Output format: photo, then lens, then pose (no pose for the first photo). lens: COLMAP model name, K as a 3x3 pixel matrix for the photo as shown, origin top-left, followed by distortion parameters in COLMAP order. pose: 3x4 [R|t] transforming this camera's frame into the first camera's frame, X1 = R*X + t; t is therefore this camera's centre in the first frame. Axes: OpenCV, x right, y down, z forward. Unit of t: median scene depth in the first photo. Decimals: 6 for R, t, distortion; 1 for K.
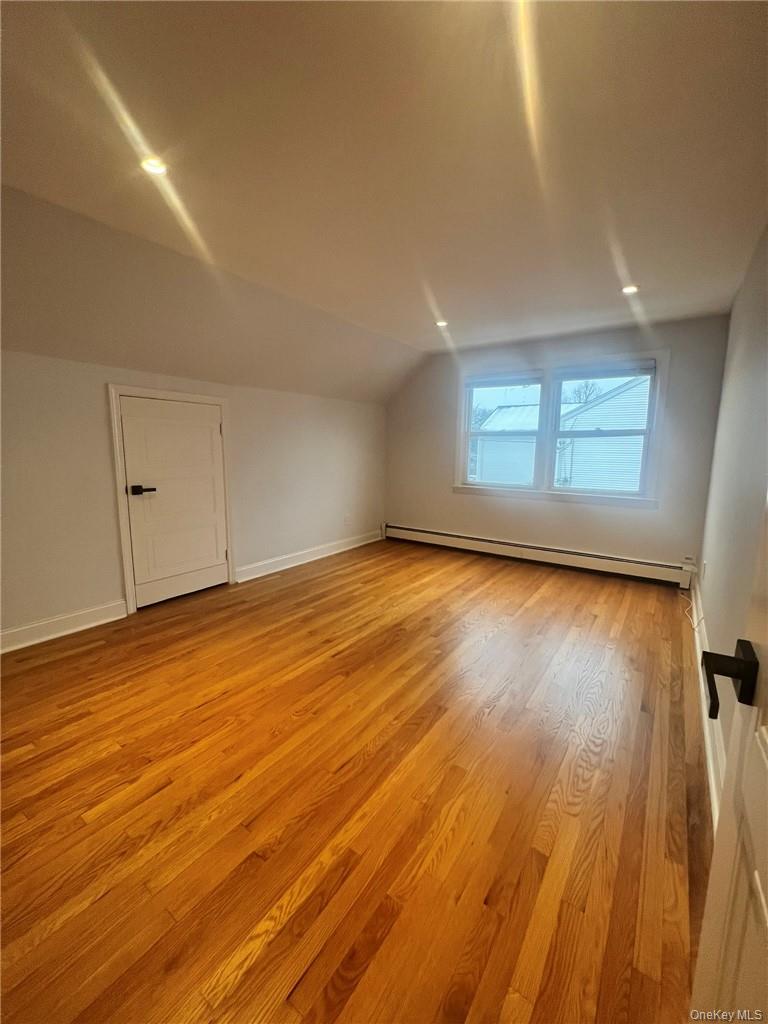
lens RADIAL K [[408.5, 0, 386.3], [0, 408.5, 510.1], [0, 0, 1]] dist [0.005365, 0.000338]
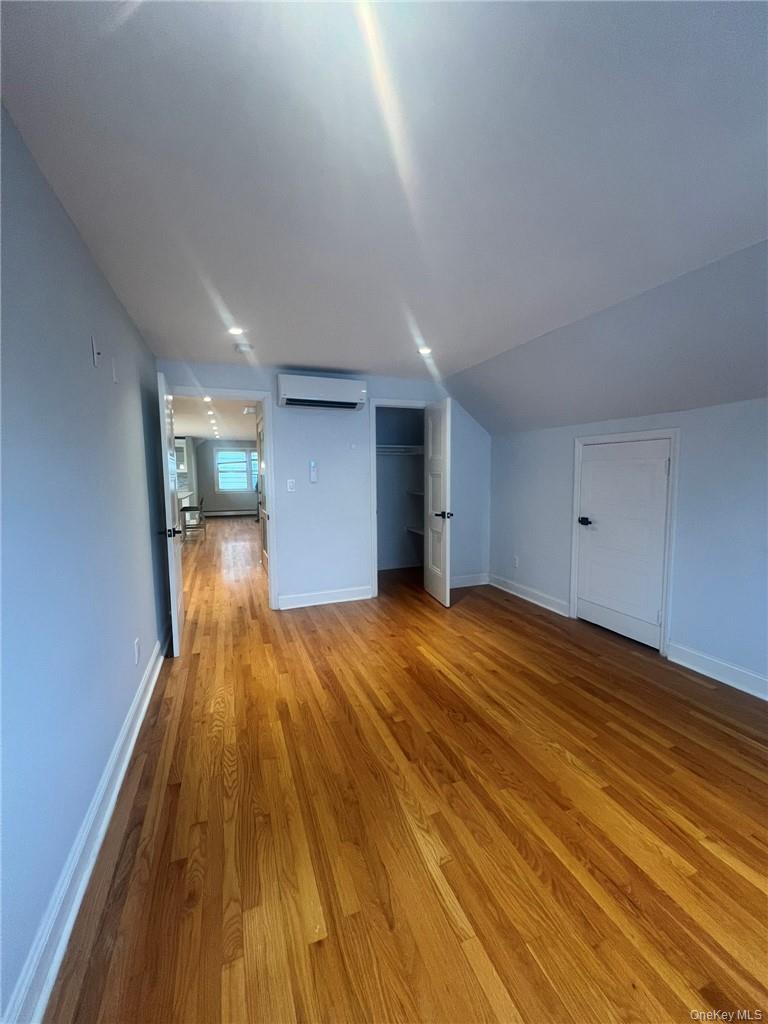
lens RADIAL K [[408.5, 0, 386.3], [0, 408.5, 510.1], [0, 0, 1]] dist [0.005365, 0.000338]
pose [[-0.549195, 0.070161, -0.832744, 0.712219], [-0.123186, 0.978788, 0.163706, -0.205168], [0.826565, 0.192489, -0.528902, 1.141270]]
